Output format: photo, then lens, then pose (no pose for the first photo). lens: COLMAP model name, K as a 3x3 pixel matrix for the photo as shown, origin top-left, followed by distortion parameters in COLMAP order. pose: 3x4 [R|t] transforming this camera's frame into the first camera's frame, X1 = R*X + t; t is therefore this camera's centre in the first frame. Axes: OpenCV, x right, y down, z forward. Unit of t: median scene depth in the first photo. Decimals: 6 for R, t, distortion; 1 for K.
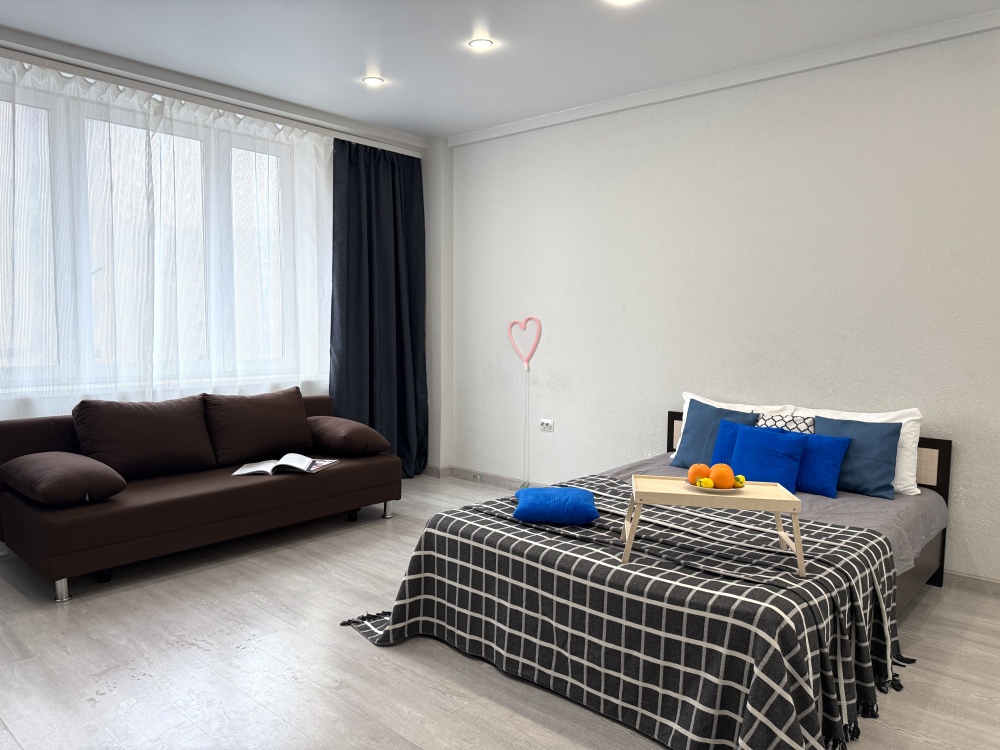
lens RADIAL K [[704.6, 0, 502.3], [0, 704.6, 377.8], [0, 0, 1]] dist [0.079714, -0.106457]
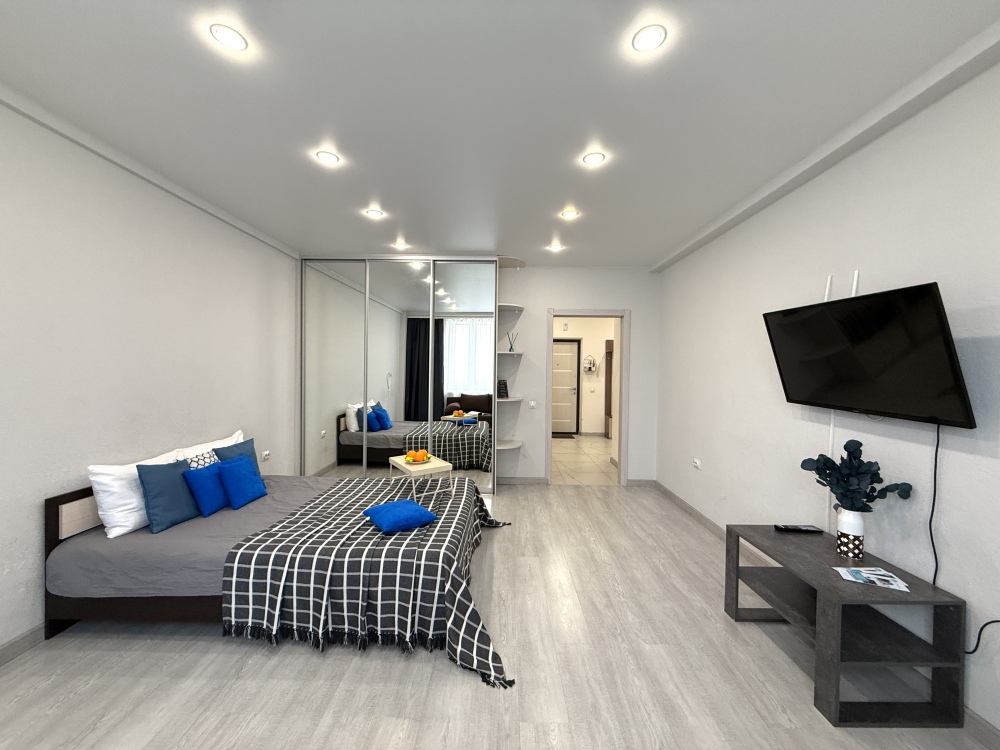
lens RADIAL K [[397.2, 0, 499.5], [0, 397.2, 373.2], [0, 0, 1]] dist [0.001616, -0.000021]
pose [[-0.657921, -0.026681, 0.752614, -0.579948], [0.037756, 0.996947, 0.068349, -0.141514], [-0.752140, 0.073385, -0.654905, 1.158514]]
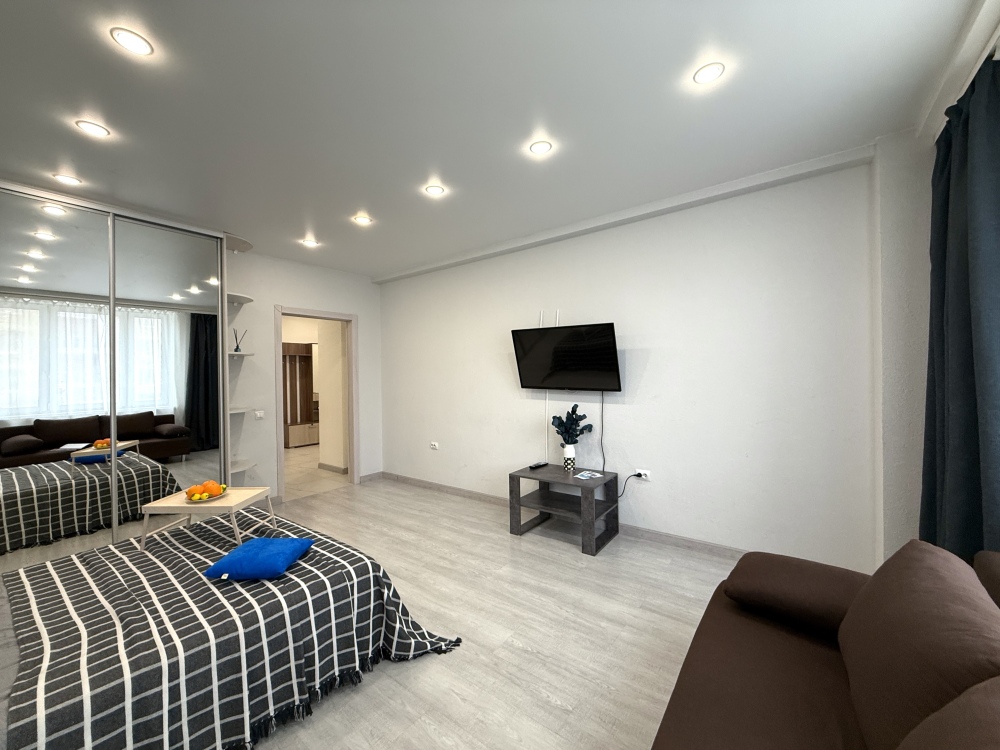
lens RADIAL K [[397.2, 0, 496.9], [0, 397.2, 372.2], [0, 0, 1]] dist [0.001616, -0.000021]
pose [[-0.997038, 0.006329, -0.076646, -0.219860], [0.000924, 0.997522, 0.070352, -0.143865], [0.076902, 0.070073, -0.994573, 1.406971]]
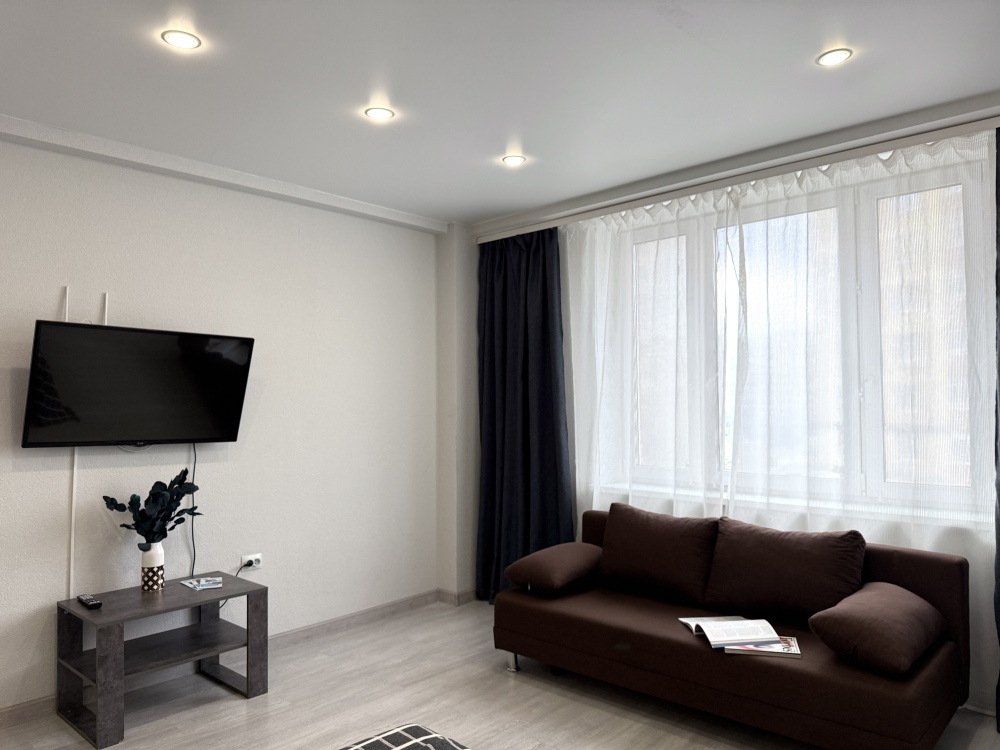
lens RADIAL K [[704.6, 0, 504.2], [0, 704.6, 370.1], [0, 0, 1]] dist [0.079714, -0.106457]
pose [[-0.016618, -0.056007, -0.998292, 0.546737], [-0.065968, 0.996316, -0.054798, -0.107738], [0.997683, 0.064945, -0.020251, 0.915498]]
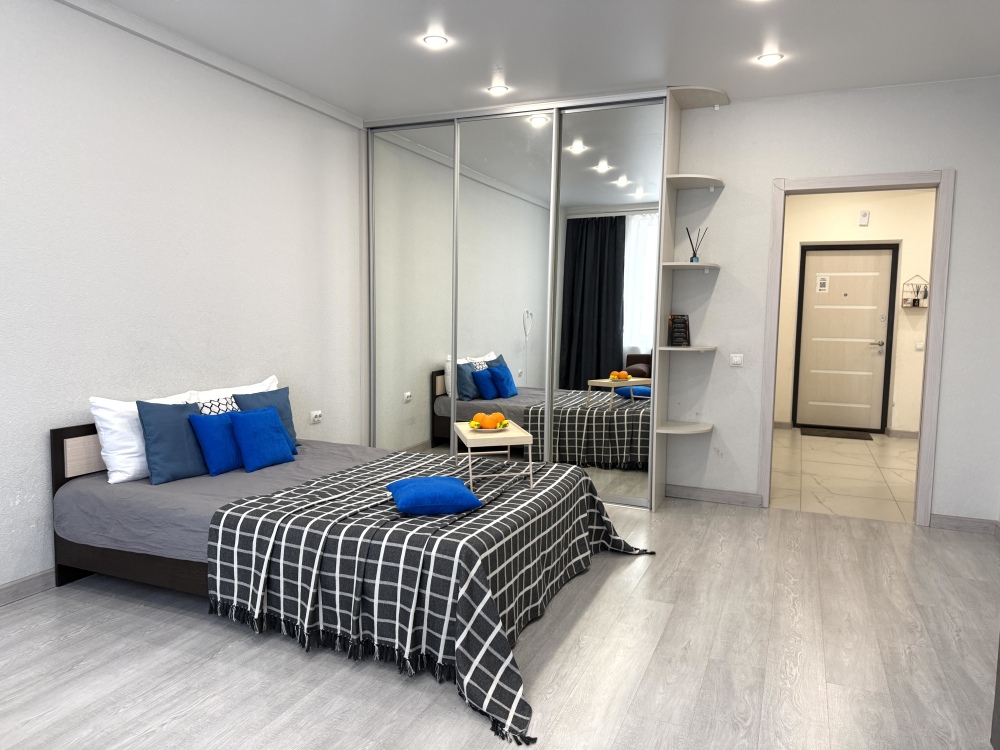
lens RADIAL K [[704.6, 0, 499.6], [0, 704.6, 372.8], [0, 0, 1]] dist [0.079714, -0.106457]
pose [[-0.324601, -0.095517, 0.941016, -0.755342], [0.052740, 0.991512, 0.118835, -0.092684], [-0.944379, 0.088203, -0.316809, 1.027911]]
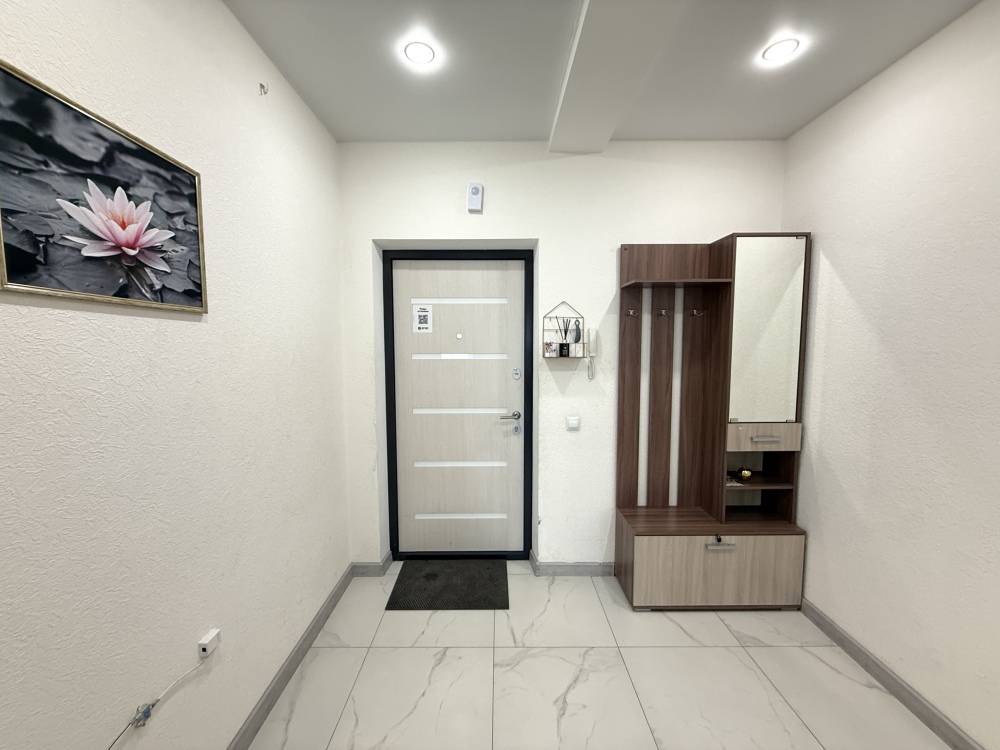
lens RADIAL K [[397.2, 0, 496.8], [0, 397.2, 376.4], [0, 0, 1]] dist [0.001616, -0.000021]
pose [[-0.664480, -0.072262, 0.743804, 0.470899], [0.052603, 0.988322, 0.143011, -0.037993], [-0.745452, 0.134154, -0.652919, -0.341384]]
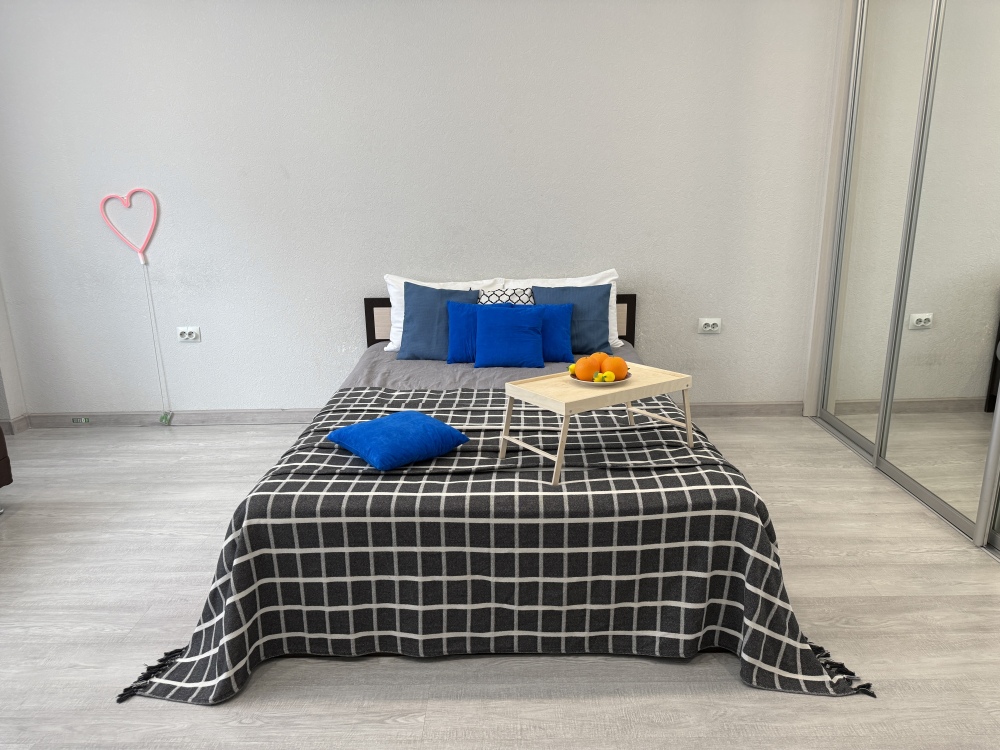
lens RADIAL K [[704.6, 0, 502.0], [0, 704.6, 380.1], [0, 0, 1]] dist [0.079714, -0.106457]
pose [[0.744619, -0.199174, 0.637081, -0.278972], [0.075844, 0.973508, 0.215706, -0.038783], [-0.663166, -0.112300, 0.739999, 0.290826]]
